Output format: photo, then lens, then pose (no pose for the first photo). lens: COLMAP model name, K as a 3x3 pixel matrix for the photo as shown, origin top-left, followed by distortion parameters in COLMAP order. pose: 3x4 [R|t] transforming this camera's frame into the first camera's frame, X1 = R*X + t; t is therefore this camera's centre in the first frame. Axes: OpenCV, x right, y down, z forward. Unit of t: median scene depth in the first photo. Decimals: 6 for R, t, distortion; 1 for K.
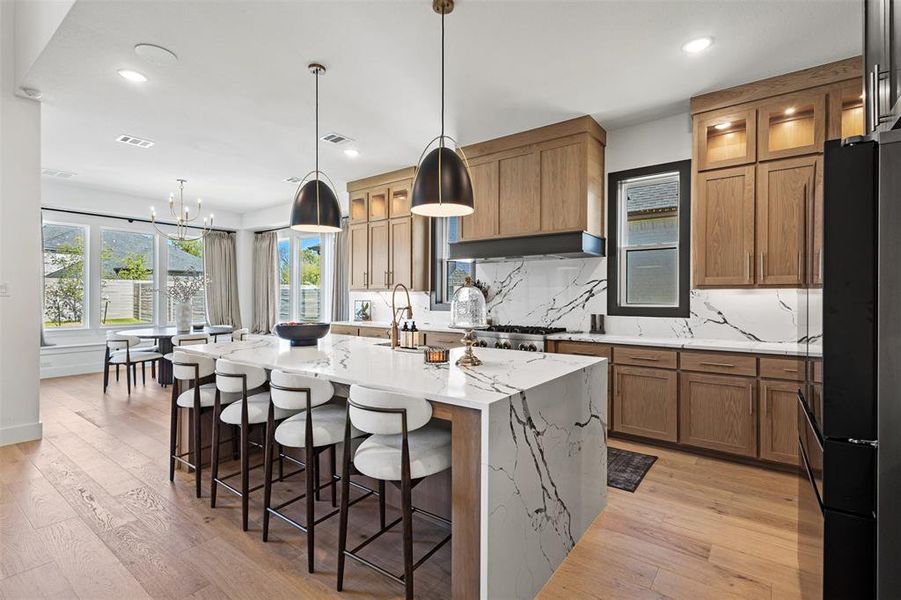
lens RADIAL K [[433.8, 0, 447.2], [0, 433.8, 302.9], [0, 0, 1]] dist [0.020762, -0.003771]
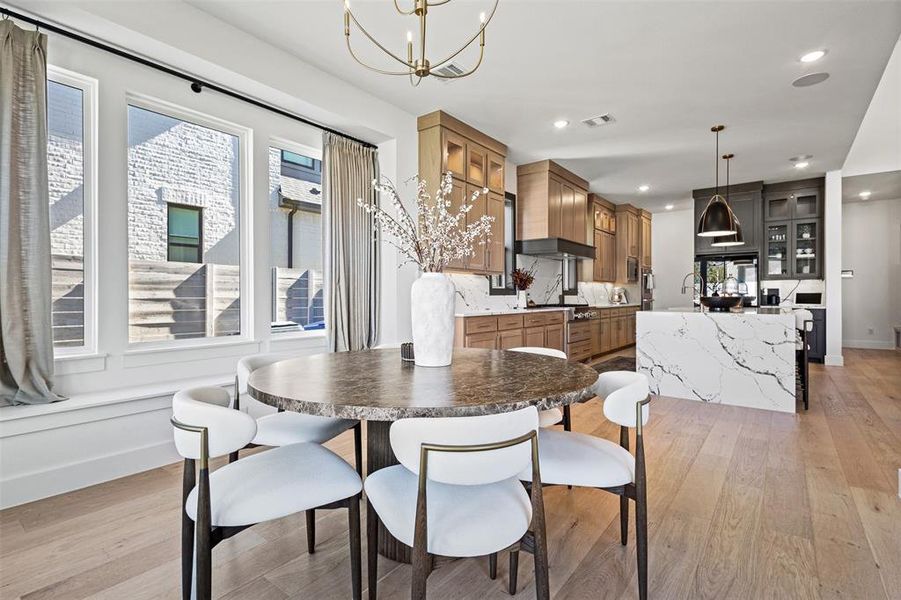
lens RADIAL K [[433.8, 0, 448.8], [0, 433.8, 295.6], [0, 0, 1]] dist [0.020762, -0.003771]
pose [[0.002243, 0.001094, 0.999997, -1.310425], [0.018068, 0.999836, -0.001135, 0.023619], [-0.999834, 0.018071, 0.002223, 1.411256]]
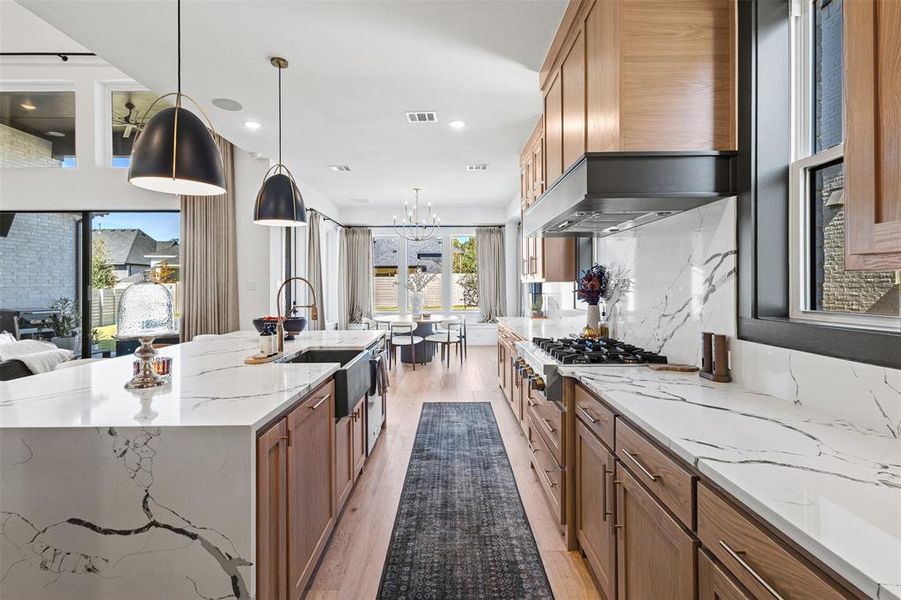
lens RADIAL K [[438.1, 0, 438.8], [0, 438.1, 287.2], [0, 0, 1]] dist [0.002261, 0.000170]
pose [[0.581967, -0.000878, -0.813212, 0.530399], [-0.009587, 0.999923, -0.007940, -0.013409], [0.813156, 0.012417, 0.581913, 0.522083]]
